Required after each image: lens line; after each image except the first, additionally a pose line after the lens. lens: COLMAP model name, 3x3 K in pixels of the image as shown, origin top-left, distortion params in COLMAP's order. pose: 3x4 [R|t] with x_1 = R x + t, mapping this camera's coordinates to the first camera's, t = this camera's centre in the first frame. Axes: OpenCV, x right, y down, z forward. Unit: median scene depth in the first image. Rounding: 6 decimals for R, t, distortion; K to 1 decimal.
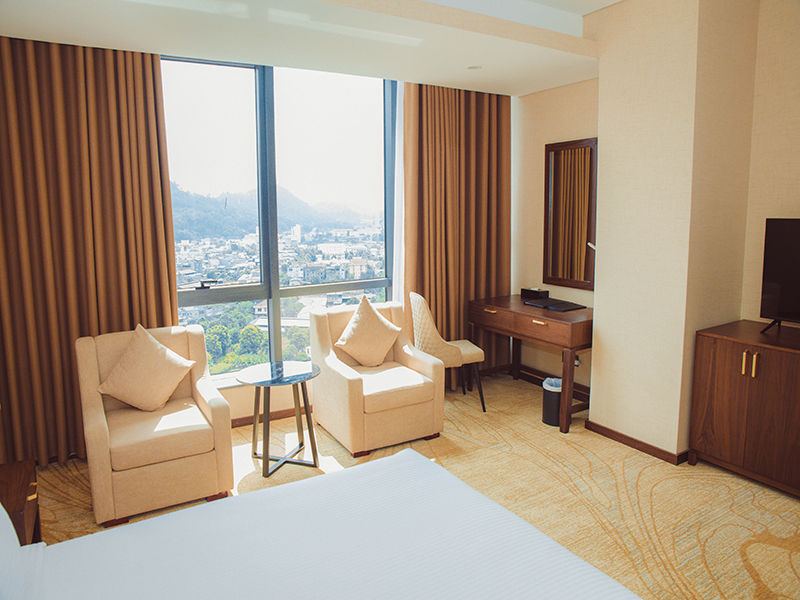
lens RADIAL K [[555.3, 0, 398.1], [0, 555.3, 293.9], [0, 0, 1]] dist [-0.133666, 0.088239]
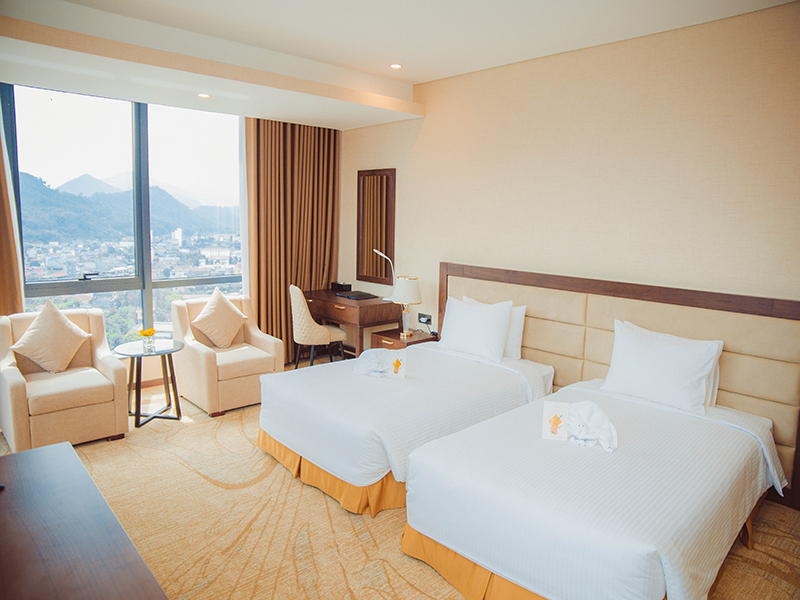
lens RADIAL K [[555.3, 0, 403.5], [0, 555.3, 297.4], [0, 0, 1]] dist [-0.133666, 0.088239]
pose [[0.978283, -0.000412, 0.207272, 0.090595], [0.001364, 0.999989, -0.004454, 0.030677], [-0.207268, 0.004640, 0.978273, -0.309353]]
